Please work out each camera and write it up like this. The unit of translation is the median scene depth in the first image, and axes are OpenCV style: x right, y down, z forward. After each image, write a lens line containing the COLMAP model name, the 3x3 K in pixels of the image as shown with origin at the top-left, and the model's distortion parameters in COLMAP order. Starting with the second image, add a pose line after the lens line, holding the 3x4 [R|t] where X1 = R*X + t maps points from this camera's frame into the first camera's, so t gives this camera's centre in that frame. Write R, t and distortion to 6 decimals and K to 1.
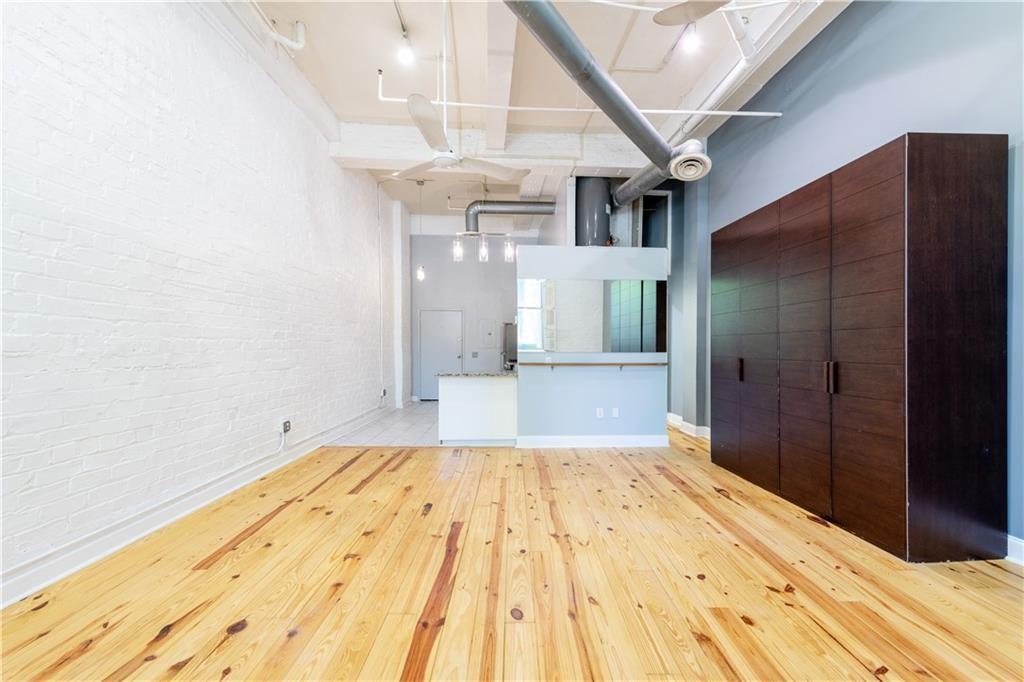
lens RADIAL K [[403.6, 0, 513.6], [0, 403.6, 358.2], [0, 0, 1]] dist [0.012446, -0.003780]
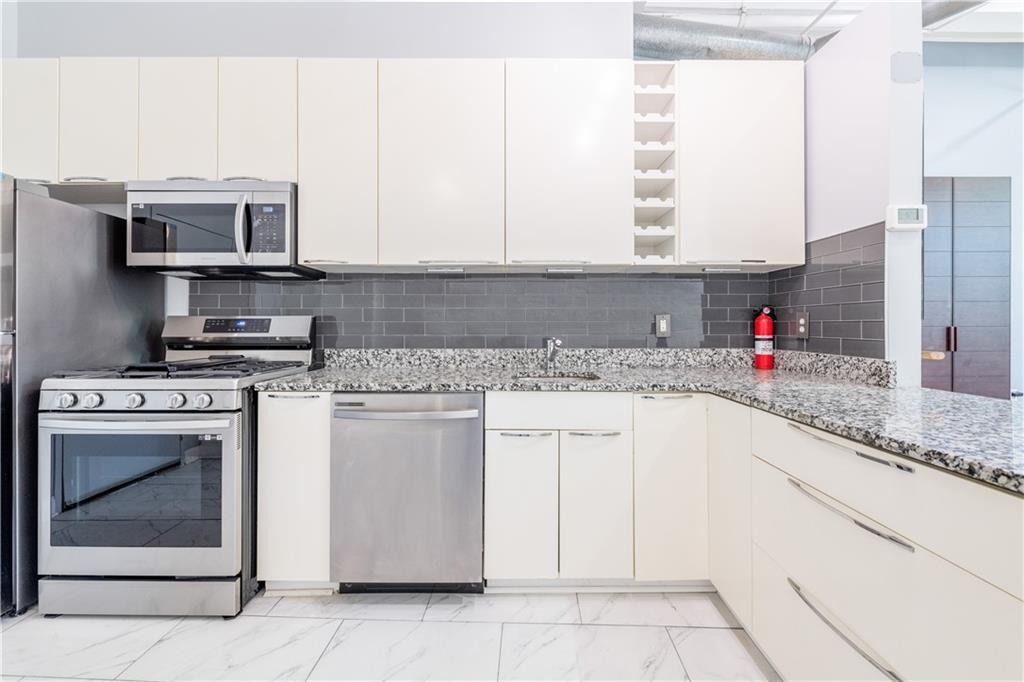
lens RADIAL K [[421.7, 0, 511.1], [0, 421.7, 323.2], [0, 0, 1]] dist [0.005455, -0.005228]
pose [[0.057038, -0.000355, 0.998372, -0.446868], [0.025185, 0.999682, -0.001084, -0.027736], [-0.998054, 0.025206, 0.057029, 1.697167]]
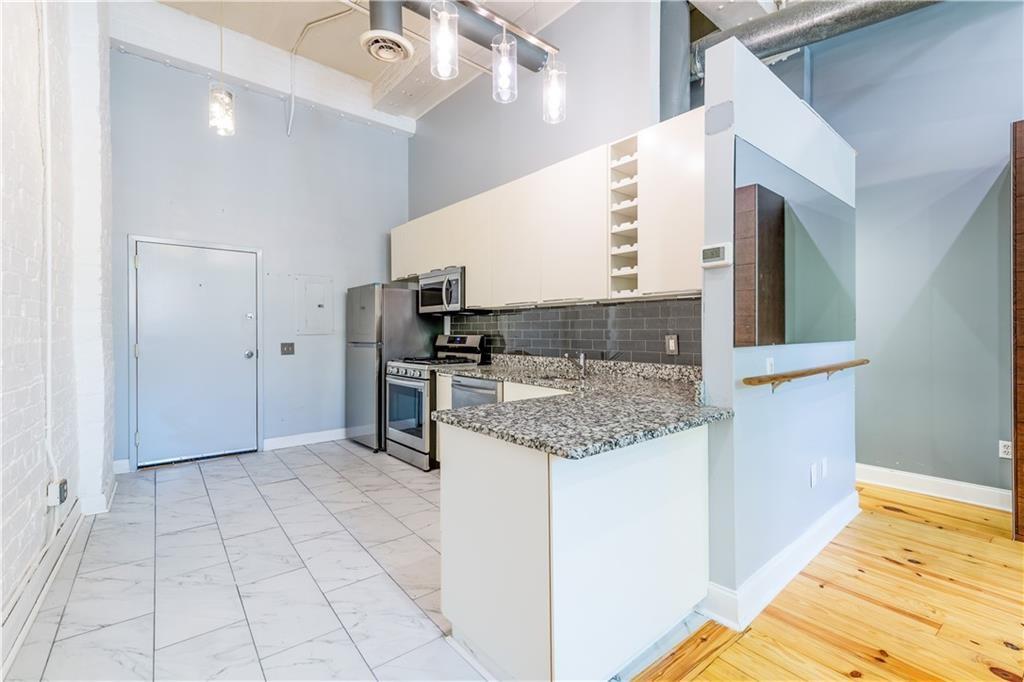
lens RADIAL K [[452.7, 0, 513.3], [0, 452.7, 330.3], [0, 0, 1]] dist [0.007763, -0.002717]
pose [[0.803869, -0.006363, 0.594773, -0.486251], [0.021352, 0.999607, -0.018164, -0.035437], [-0.594423, 0.027301, 0.803689, 1.036603]]
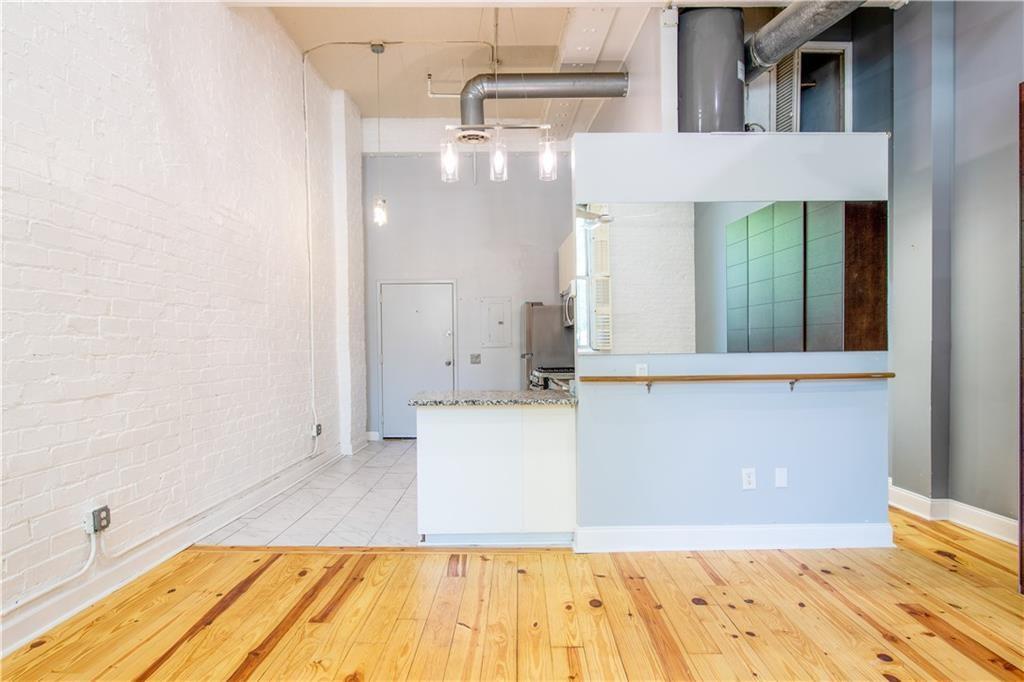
lens RADIAL K [[604.0, 0, 492.6], [0, 604.0, 363.2], [0, 0, 1]] dist [-0.002013, -0.003433]
pose [[0.998680, -0.012919, -0.049719, -0.071934], [0.013040, 0.999913, 0.002105, -0.009979], [0.049688, -0.002750, 0.998761, 0.349592]]
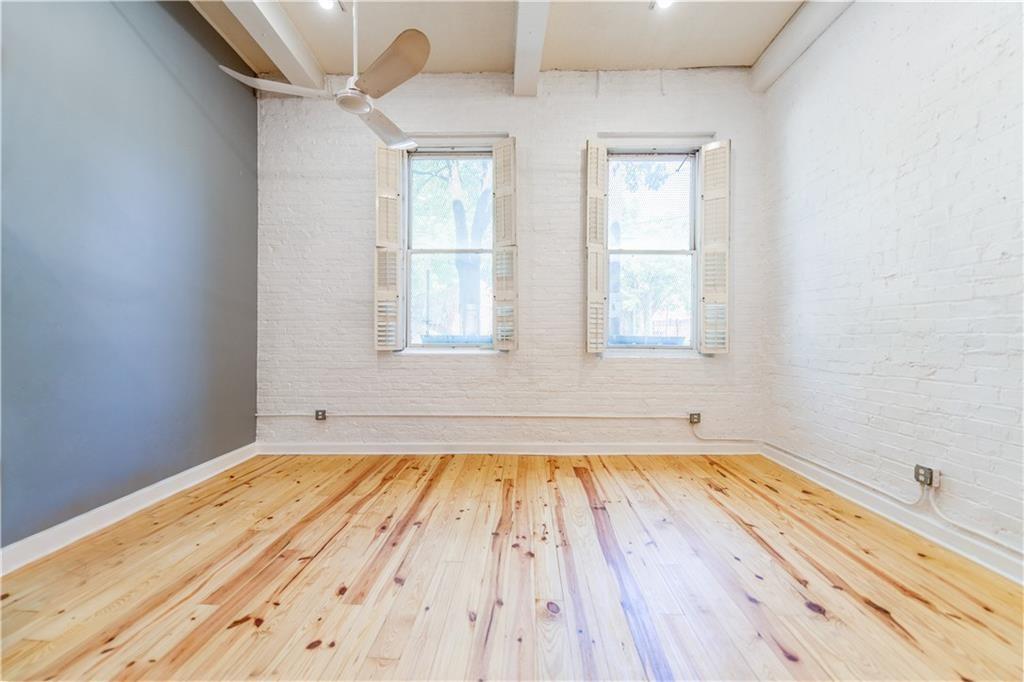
lens RADIAL K [[421.7, 0, 489.7], [0, 421.7, 334.2], [0, 0, 1]] dist [0.005455, -0.005228]
pose [[-0.995615, -0.004184, 0.093450, 0.034267], [-0.002404, 0.999814, 0.019162, -0.036228], [-0.093512, 0.018853, -0.995440, 1.000042]]
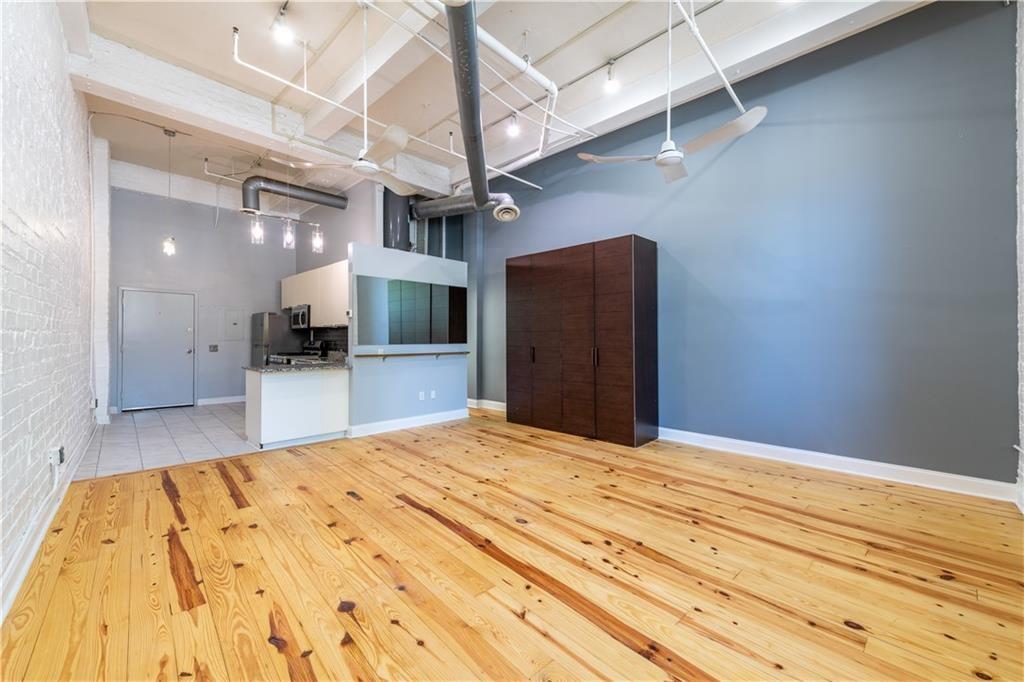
lens RADIAL K [[403.6, 0, 507.4], [0, 403.6, 335.6], [0, 0, 1]] dist [0.012446, -0.003780]
pose [[0.746154, 0.003260, 0.665766, -0.494598], [0.018300, 0.999510, -0.025404, -0.005203], [-0.665522, 0.031139, 0.745728, -0.043923]]
